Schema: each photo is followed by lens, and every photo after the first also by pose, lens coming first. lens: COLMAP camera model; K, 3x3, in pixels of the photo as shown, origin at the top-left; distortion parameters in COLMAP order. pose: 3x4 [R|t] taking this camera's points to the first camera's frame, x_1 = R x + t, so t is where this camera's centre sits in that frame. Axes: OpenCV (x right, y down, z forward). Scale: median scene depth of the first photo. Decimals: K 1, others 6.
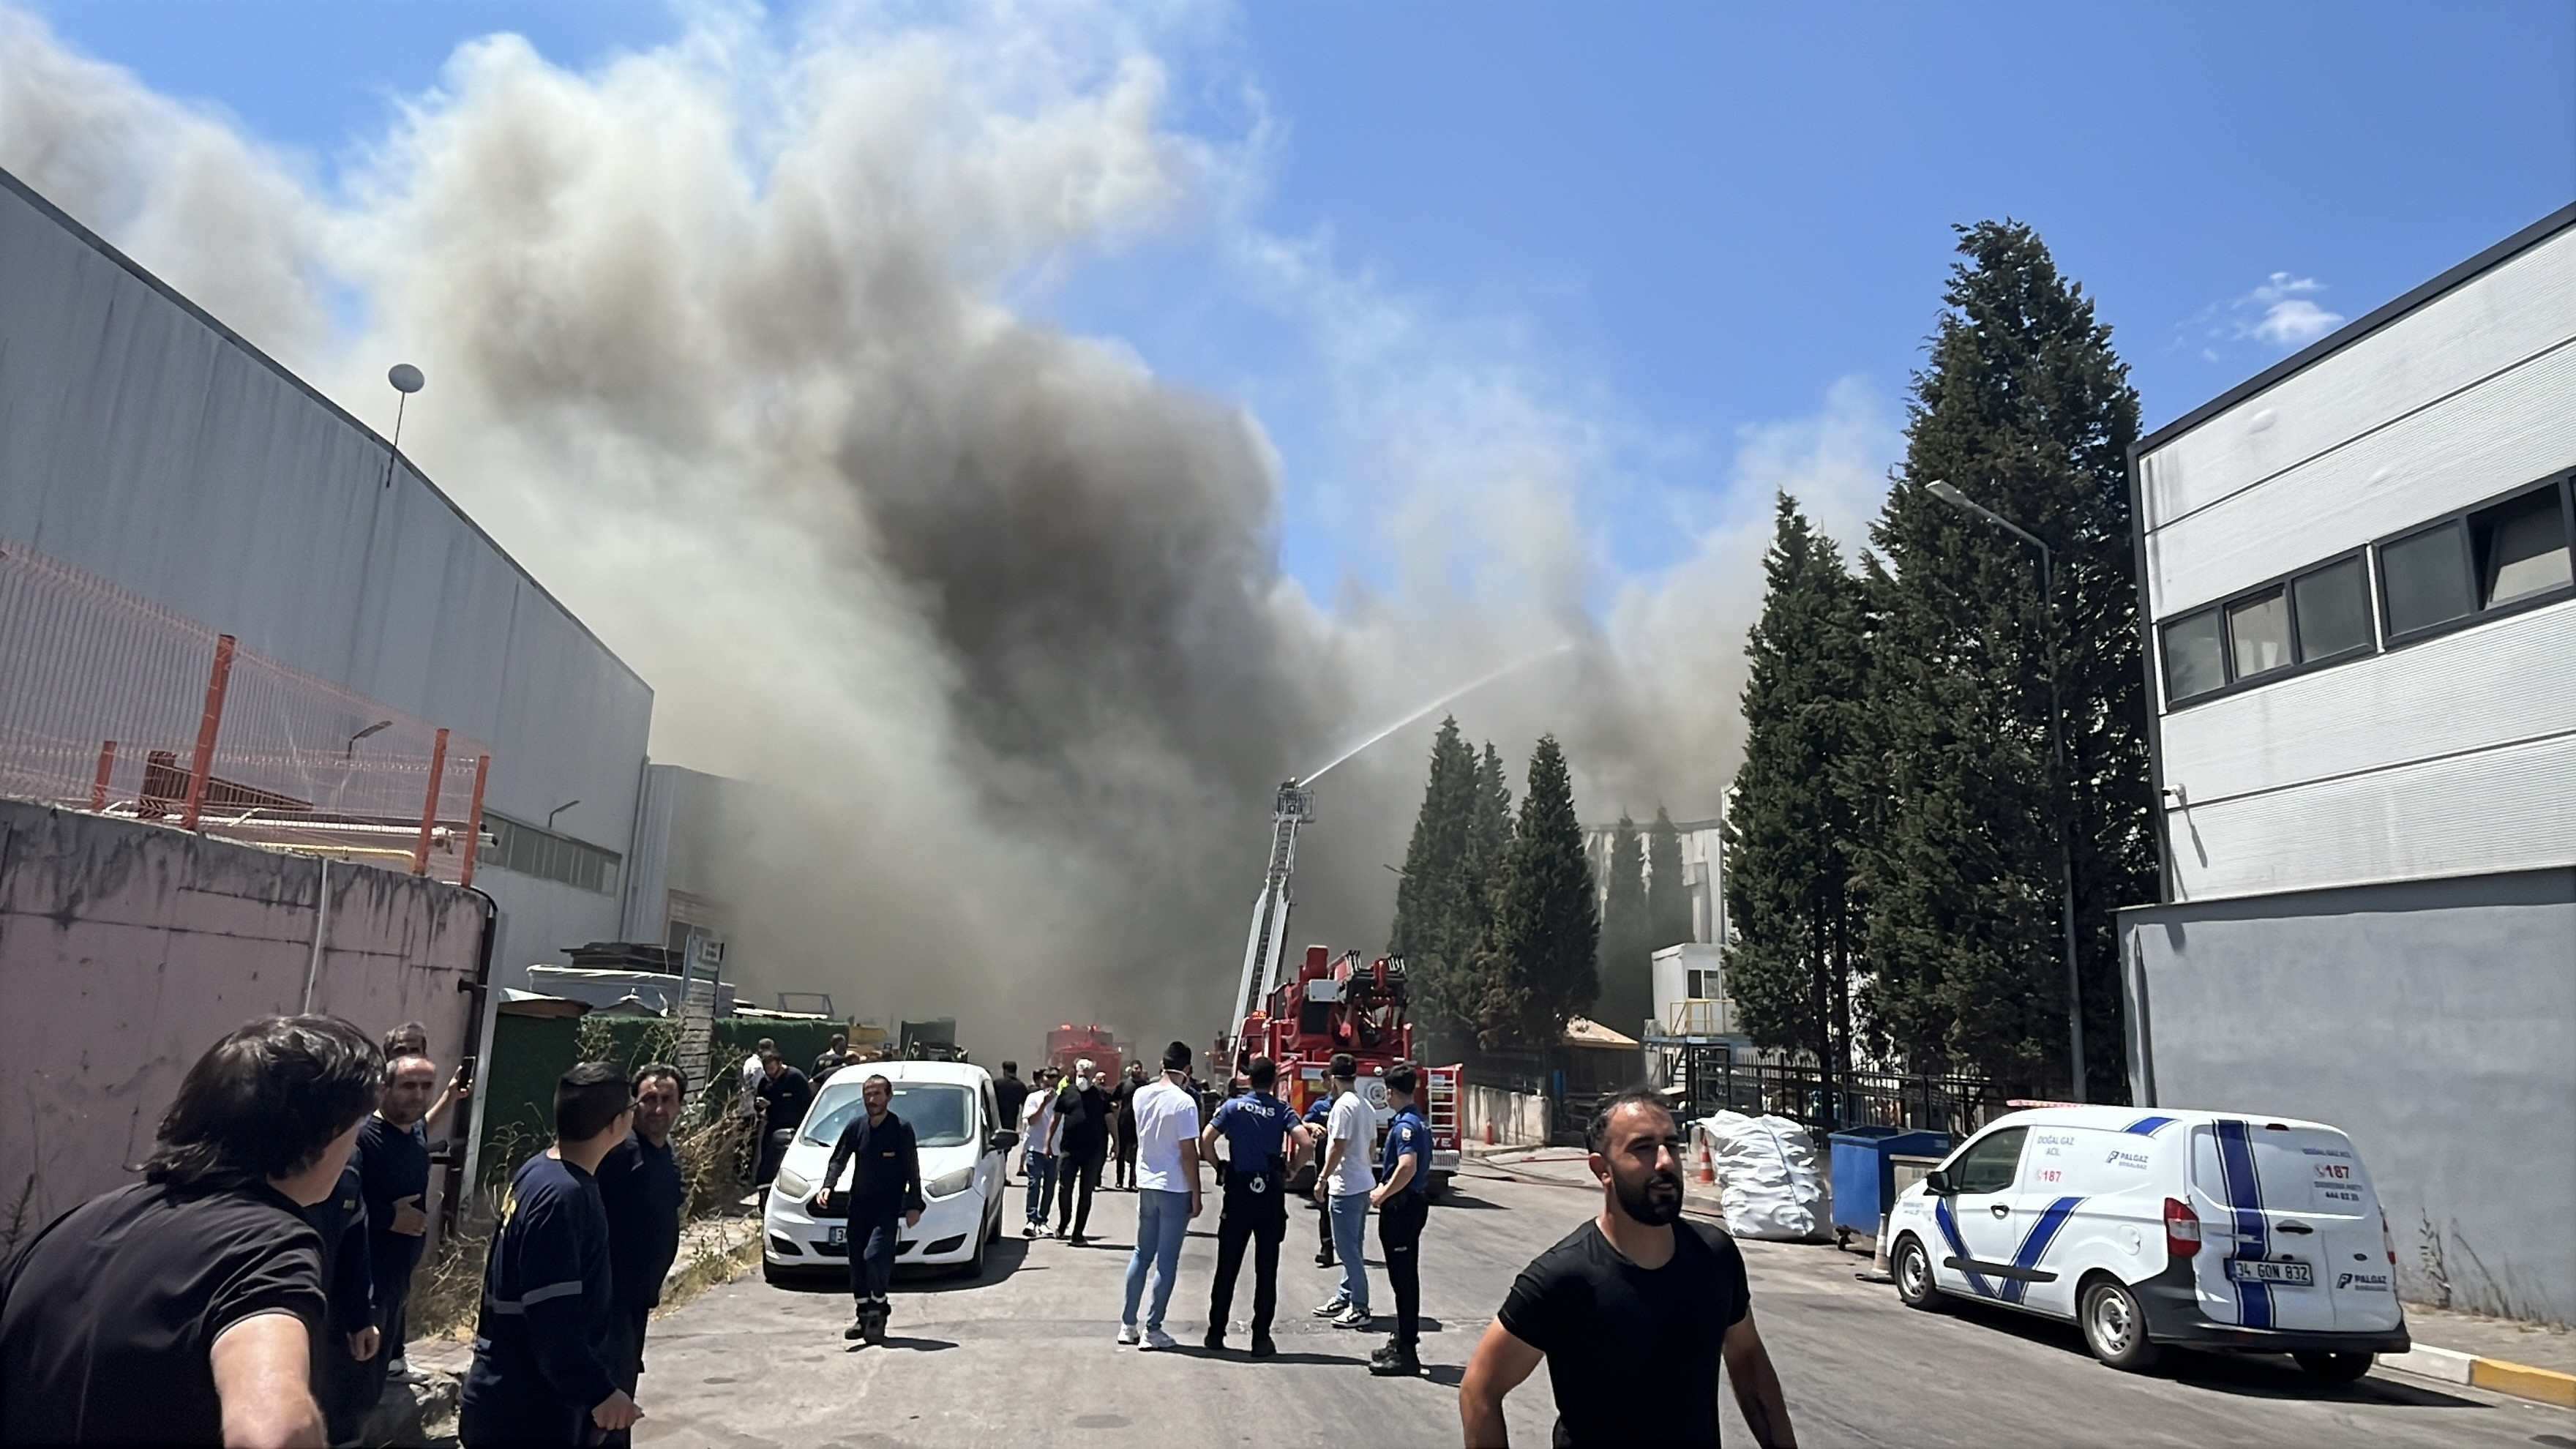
lens RADIAL K [[1461.6, 0, 1288.0], [0, 1461.6, 724.5], [0, 0, 1]] dist [0.001772, 0.000641]
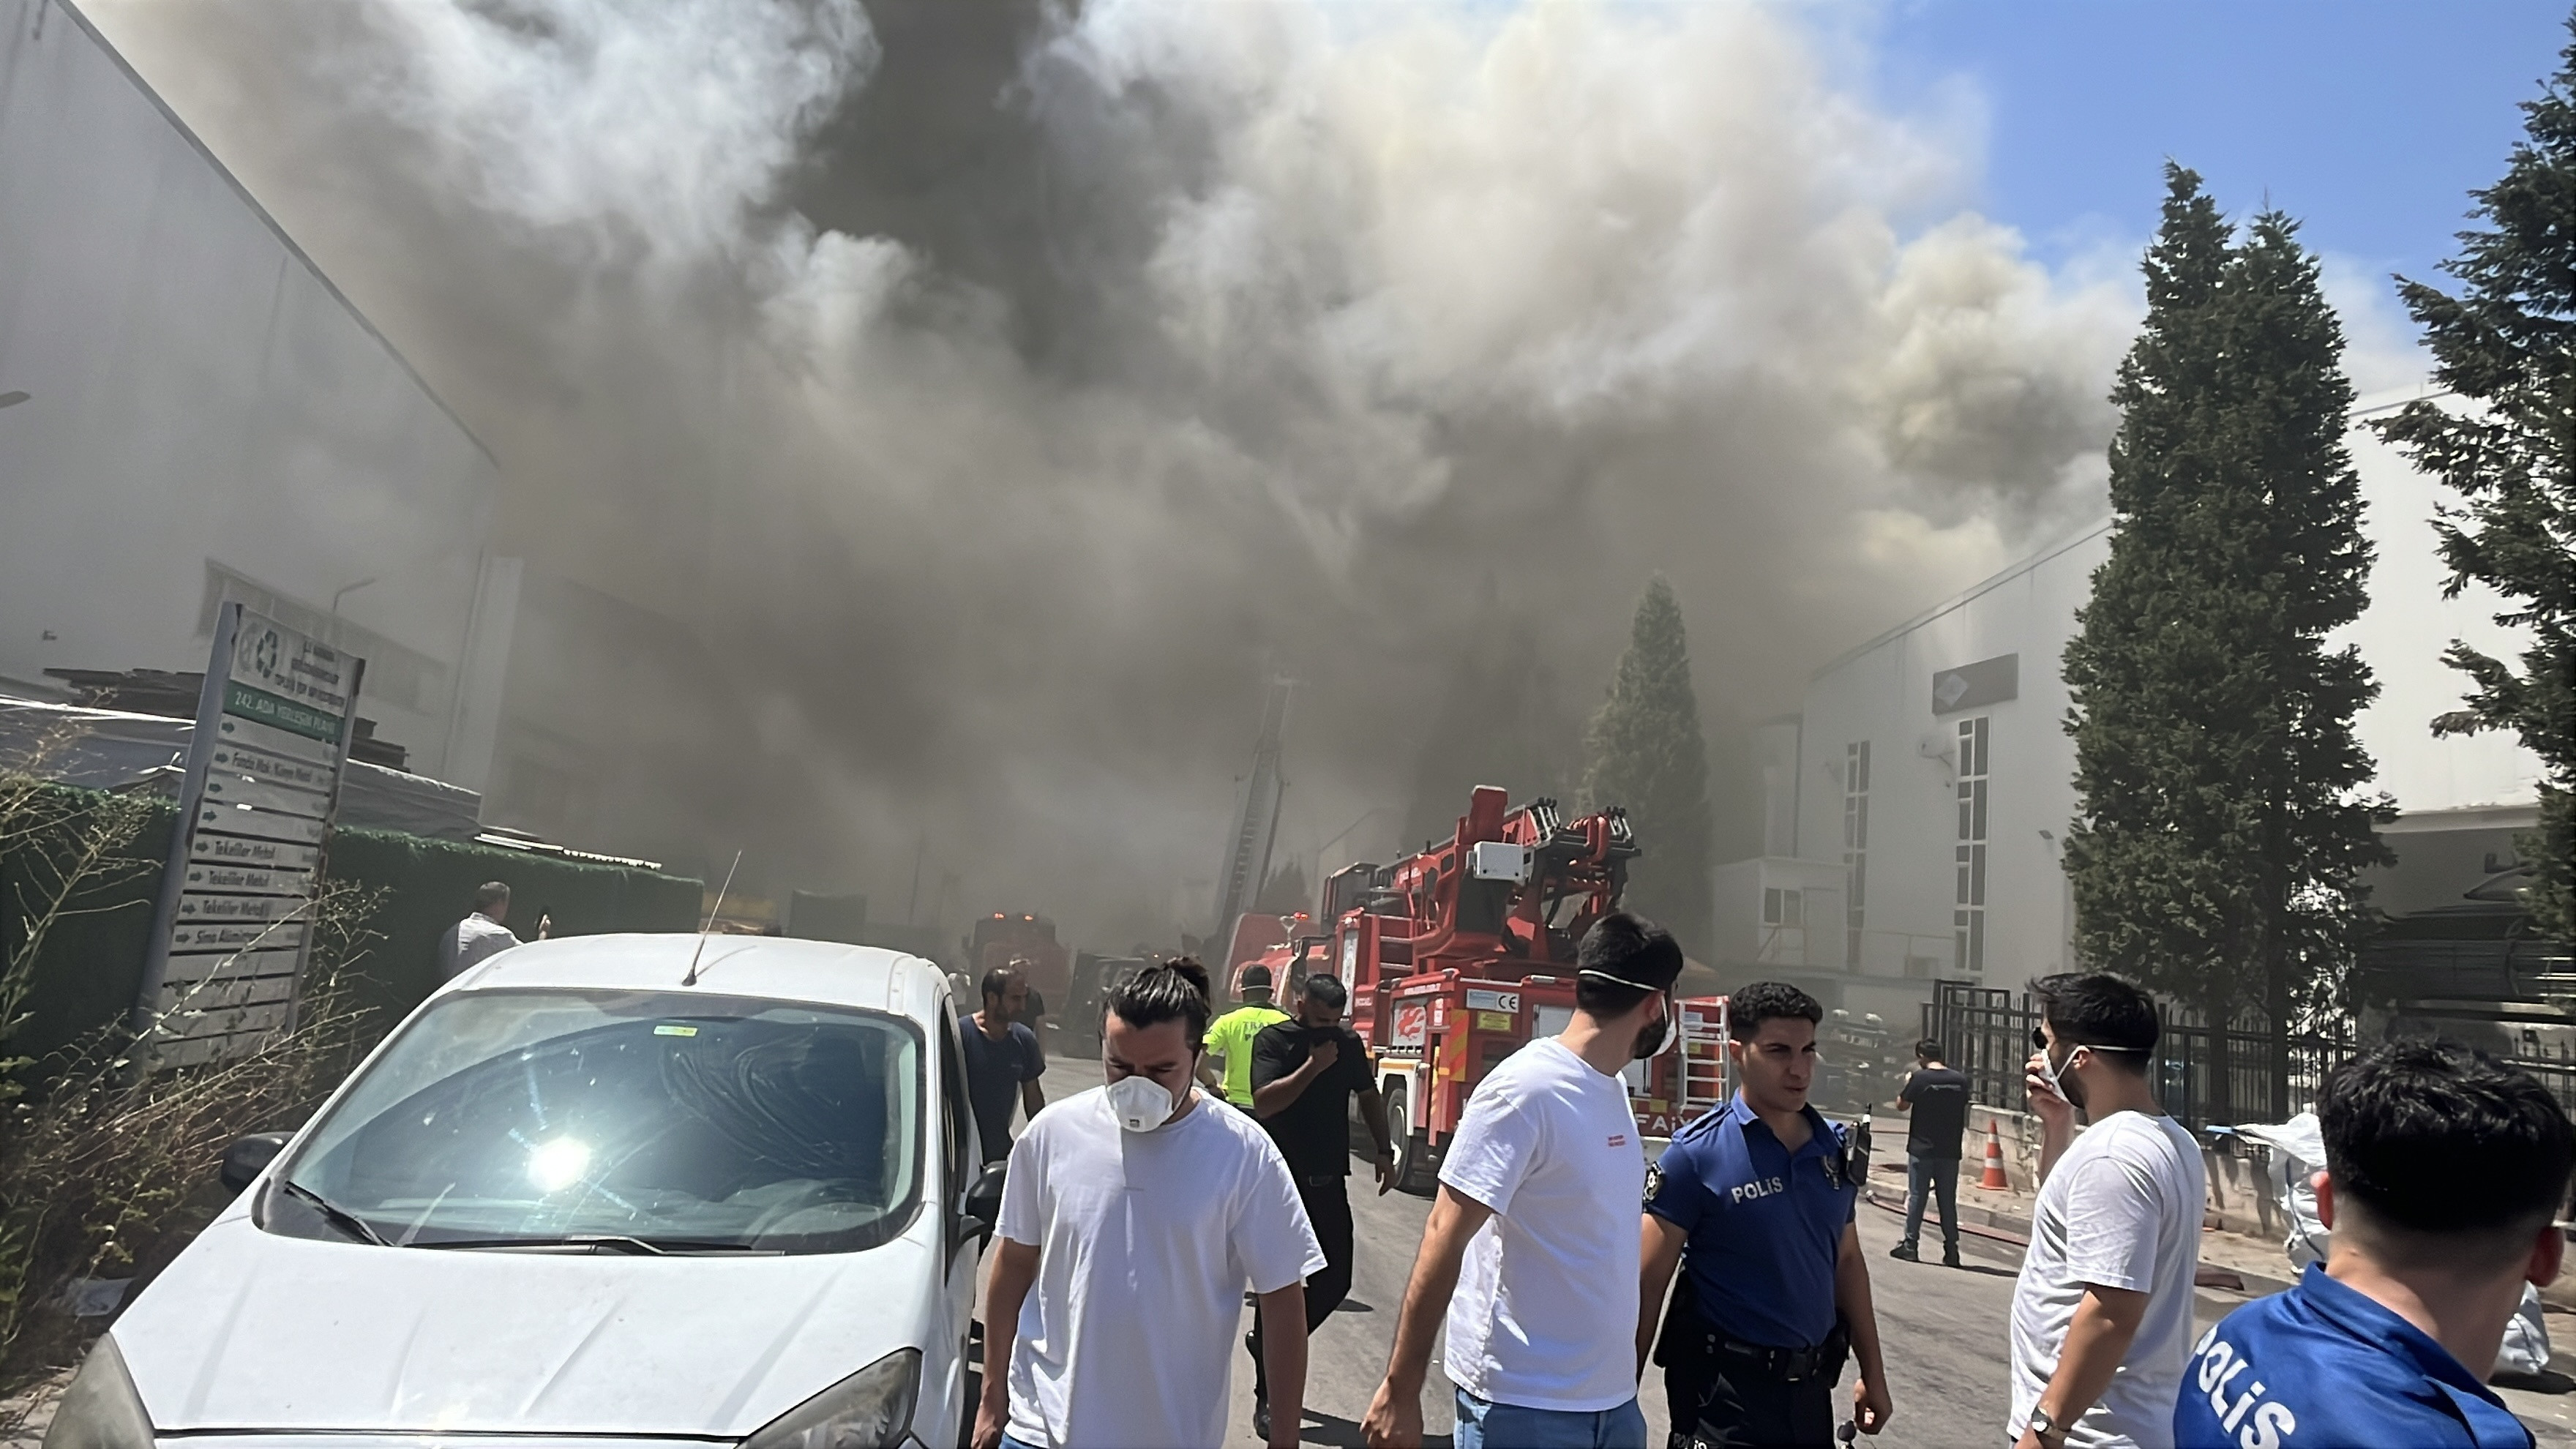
lens RADIAL K [[1461.6, 0, 1288.0], [0, 1461.6, 724.5], [0, 0, 1]] dist [0.001772, 0.000641]
pose [[0.996557, 0.064022, 0.052678, -0.089372], [-0.067025, 0.996100, 0.057376, 0.092591], [-0.048799, -0.060709, 0.996962, 0.391261]]
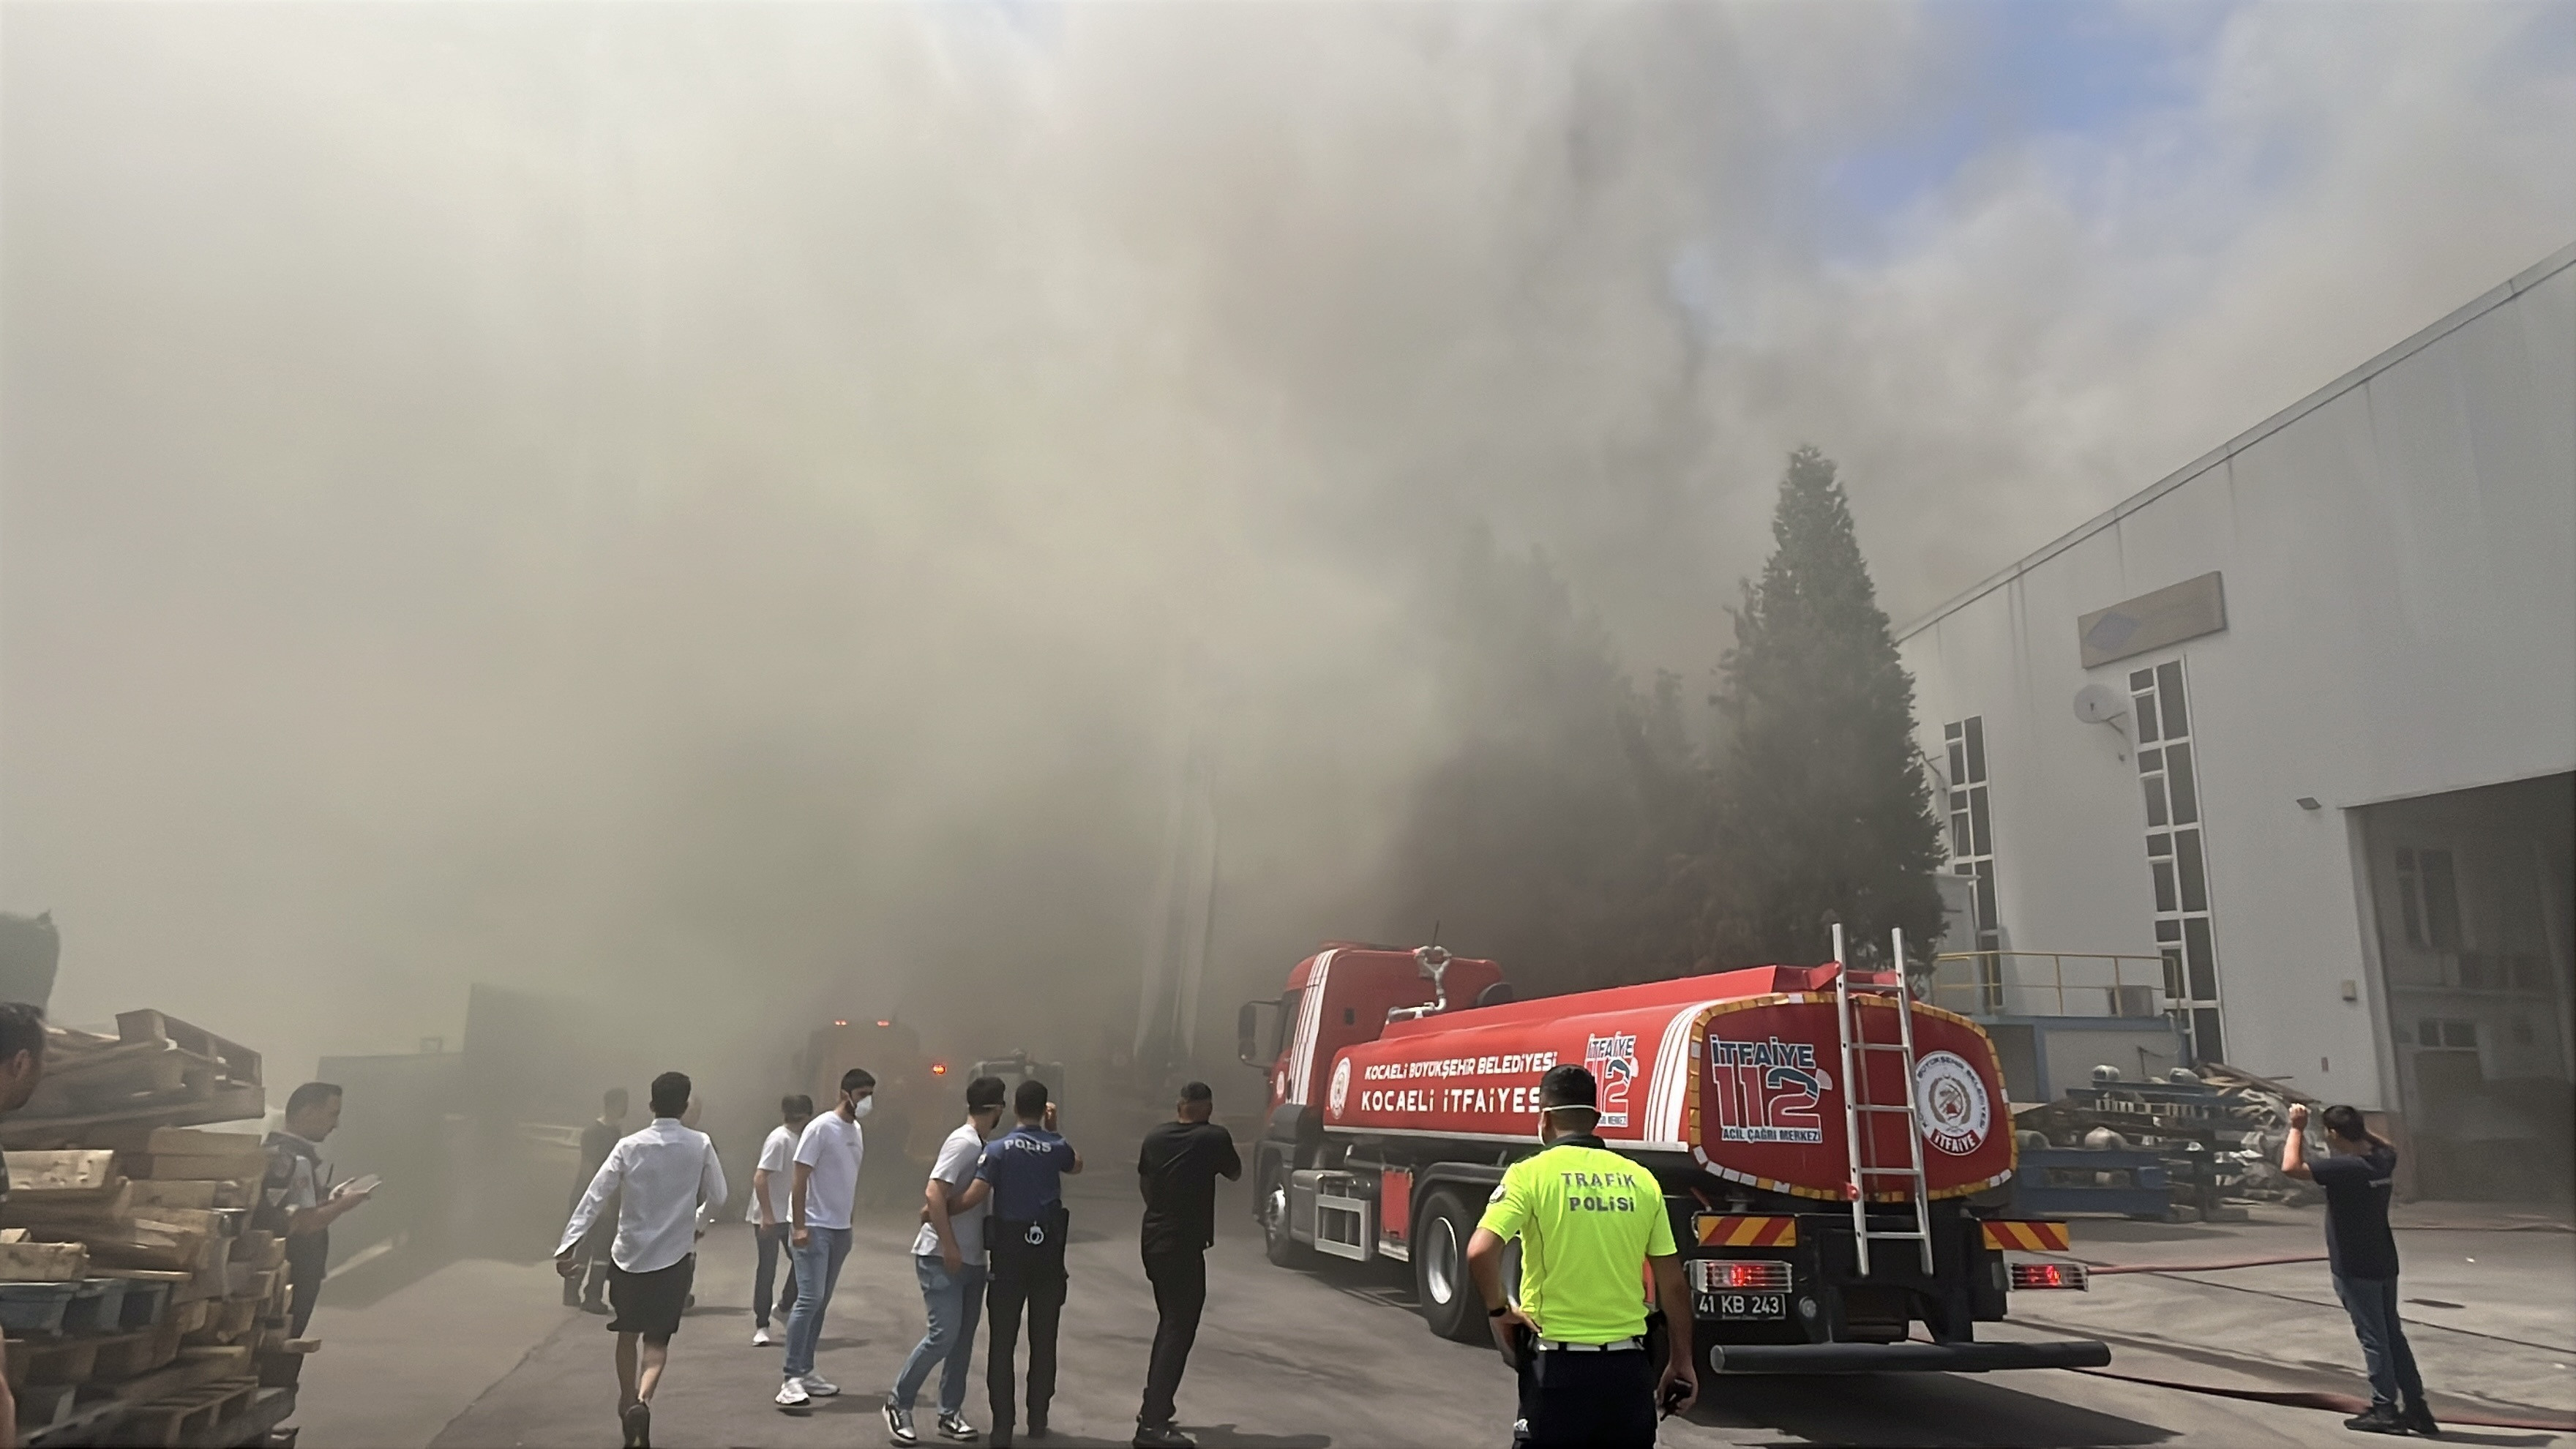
lens RADIAL K [[1461.6, 0, 1288.0], [0, 1461.6, 724.5], [0, 0, 1]] dist [0.001772, 0.000641]
pose [[0.976912, 0.044778, 0.208898, -0.195239], [-0.043809, 0.998997, -0.009266, 0.204437], [-0.209103, -0.000099, 0.977894, 0.857721]]
